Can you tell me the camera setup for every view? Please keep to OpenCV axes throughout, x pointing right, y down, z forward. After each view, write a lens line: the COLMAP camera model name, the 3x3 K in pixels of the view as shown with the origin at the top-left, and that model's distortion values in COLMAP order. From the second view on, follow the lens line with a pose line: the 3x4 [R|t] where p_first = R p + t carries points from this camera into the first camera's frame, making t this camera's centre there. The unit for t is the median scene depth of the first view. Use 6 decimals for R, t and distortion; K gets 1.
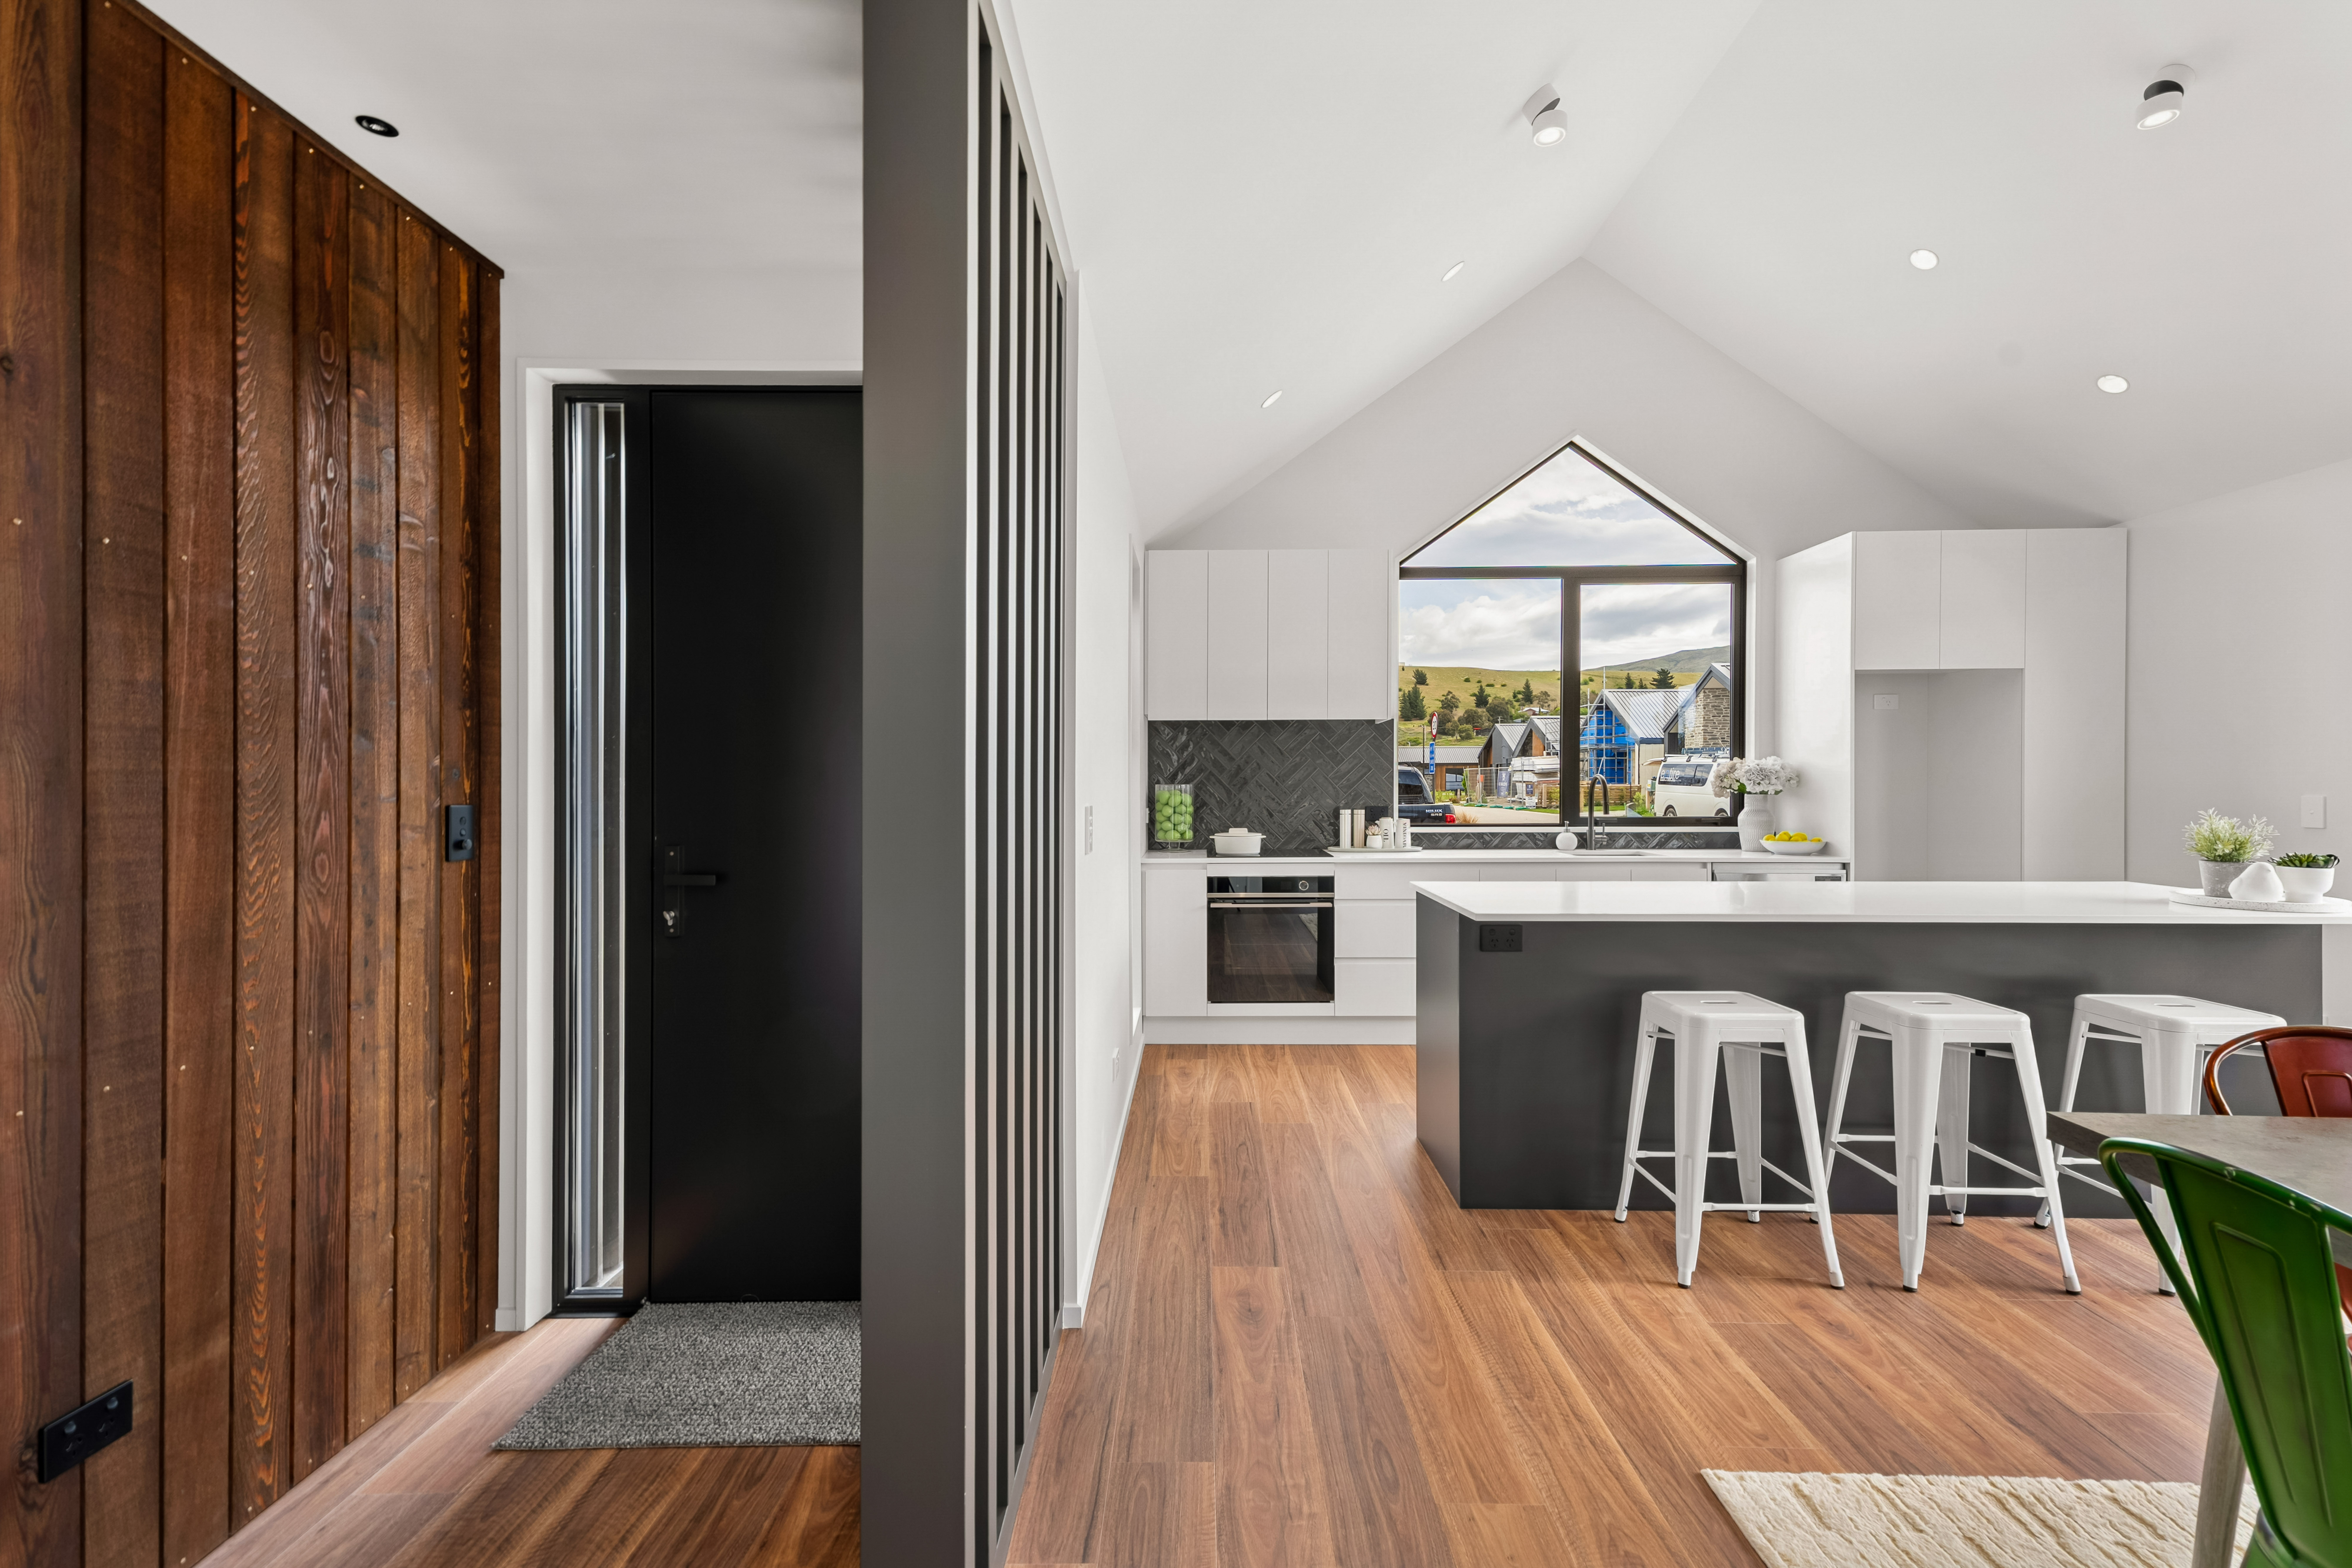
lens RADIAL K [[1039.2, 0, 1187.7], [0, 1039.2, 776.9], [0, 0, 1]] dist [0.019326, -0.000186]
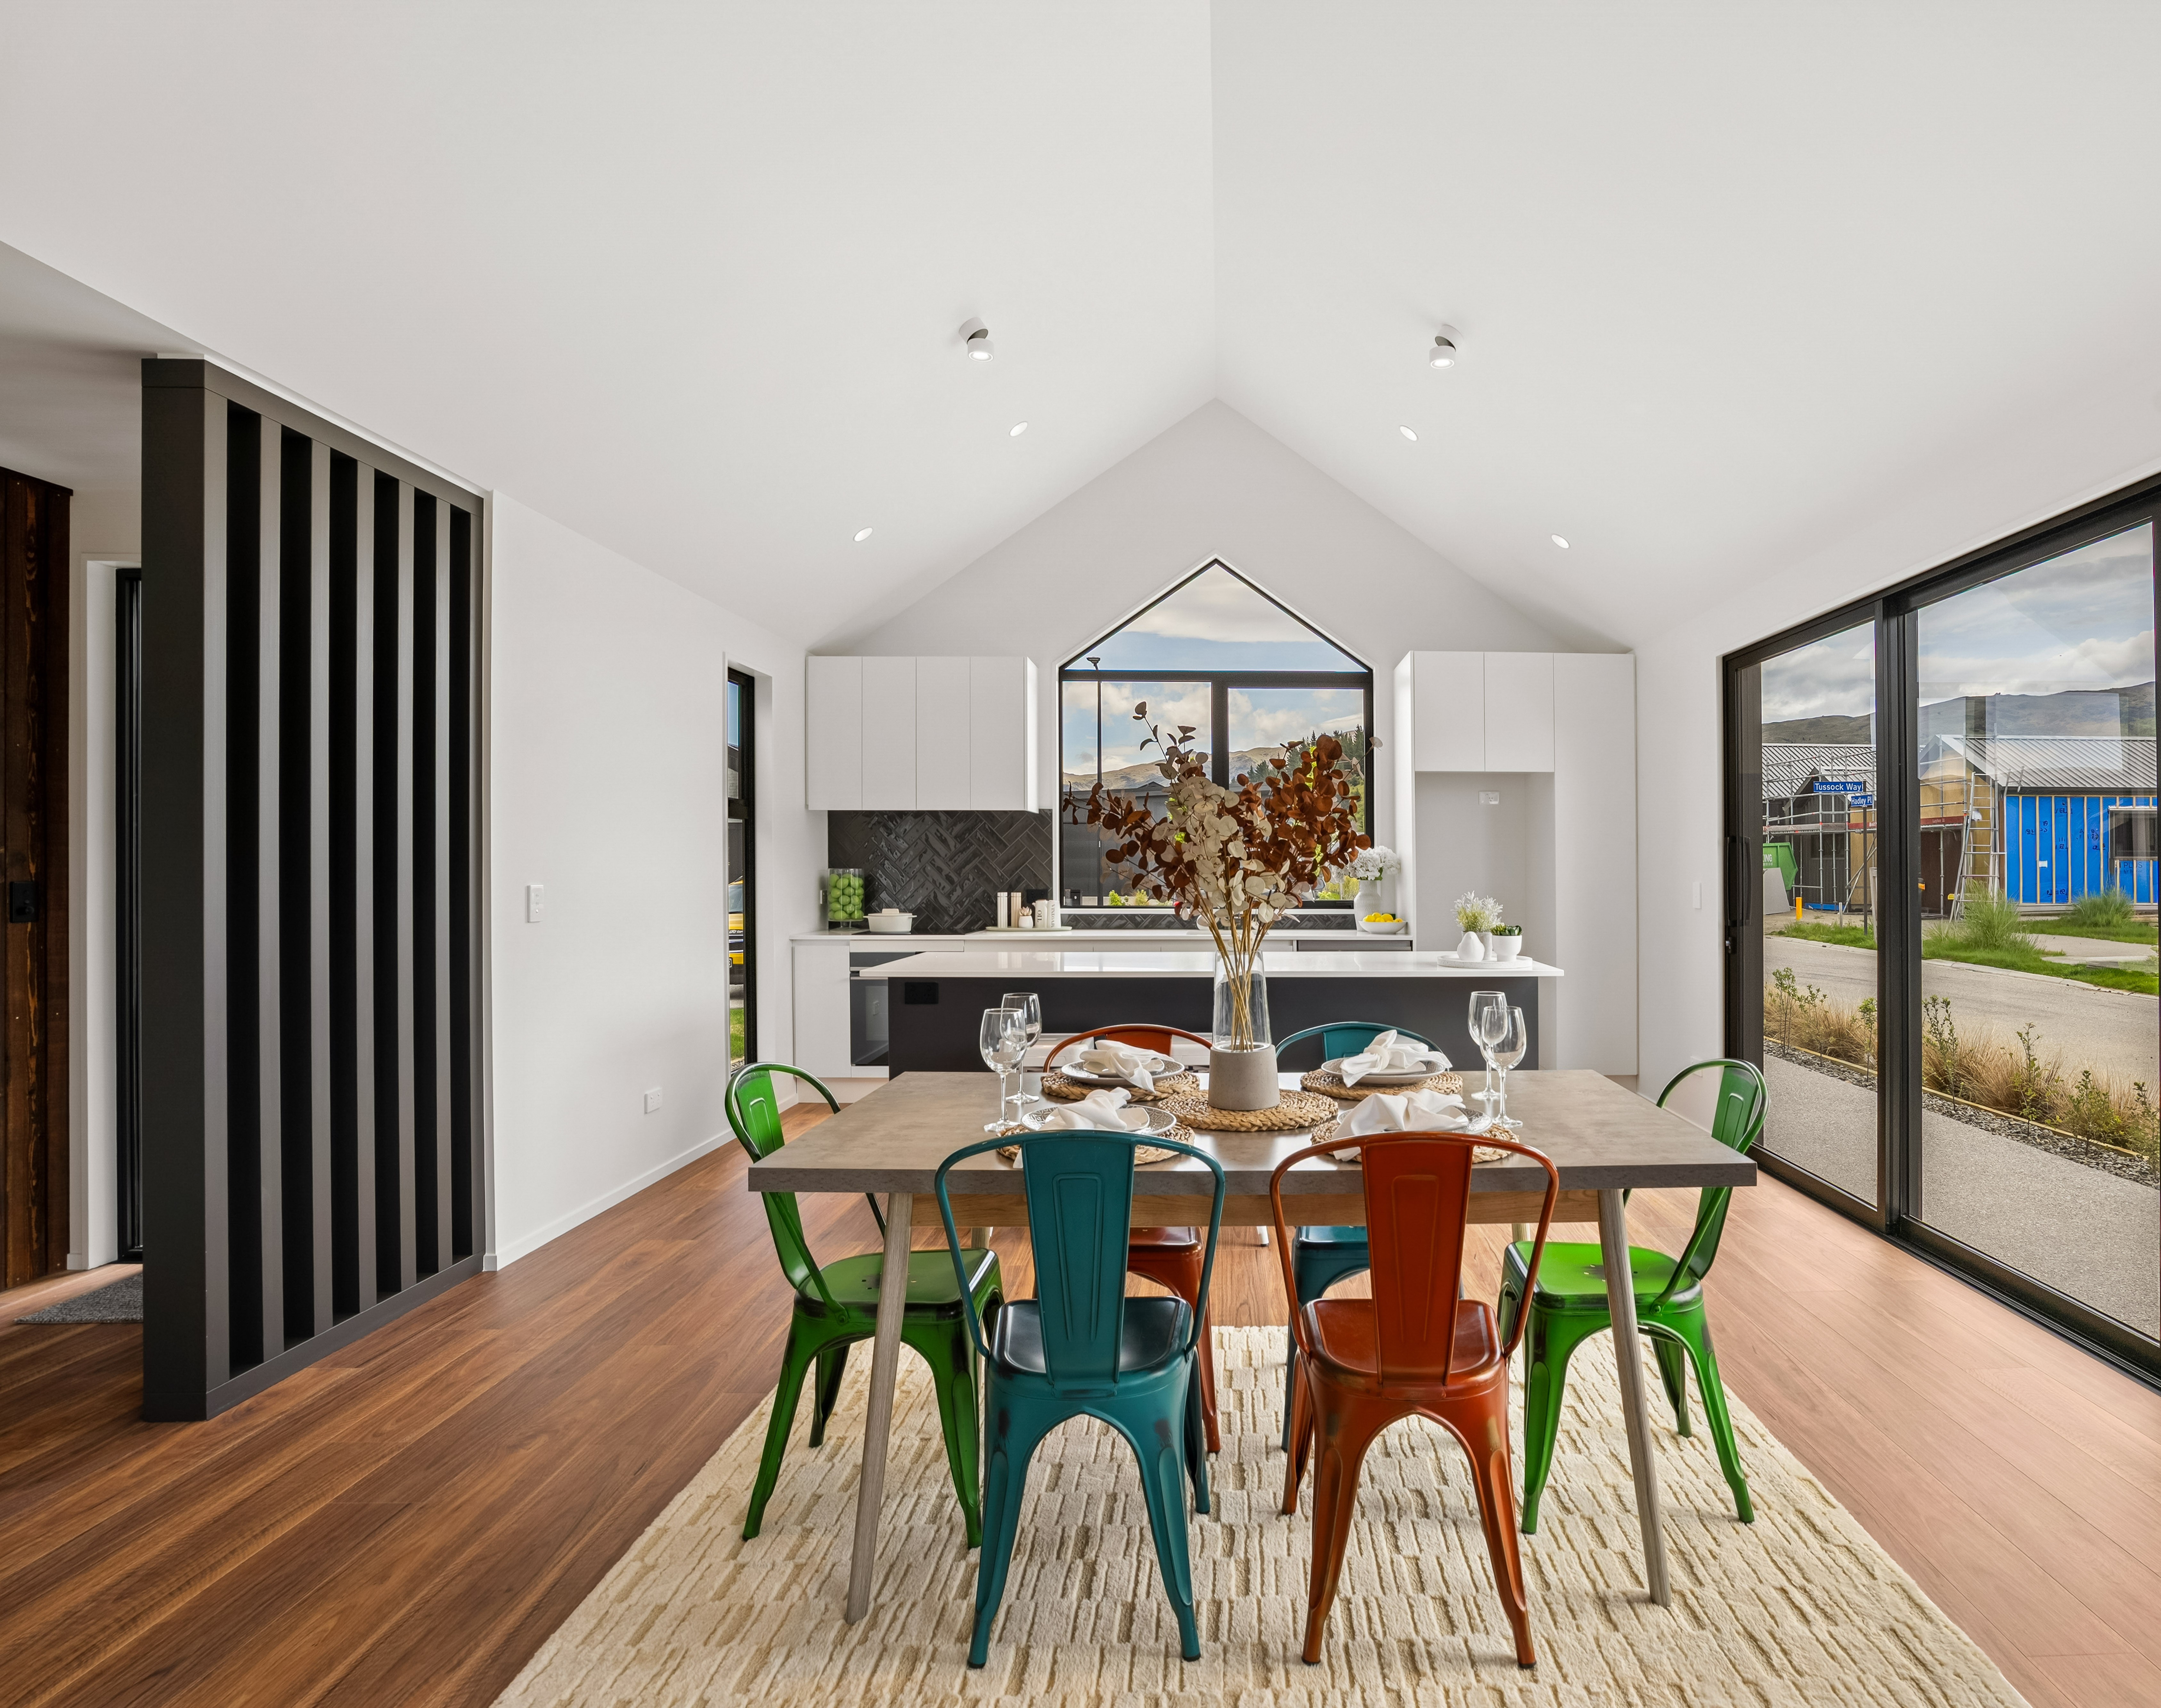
lens RADIAL K [[1170.3, 0, 1252.5], [0, 1170.3, 859.1], [0, 0, 1]] dist [-0.046814, 0.014850]
pose [[0.998548, 0.006035, 0.053528, 0.633799], [-0.006062, 0.999982, 0.000340, -0.009816], [-0.053525, -0.000664, 0.998566, -0.429700]]
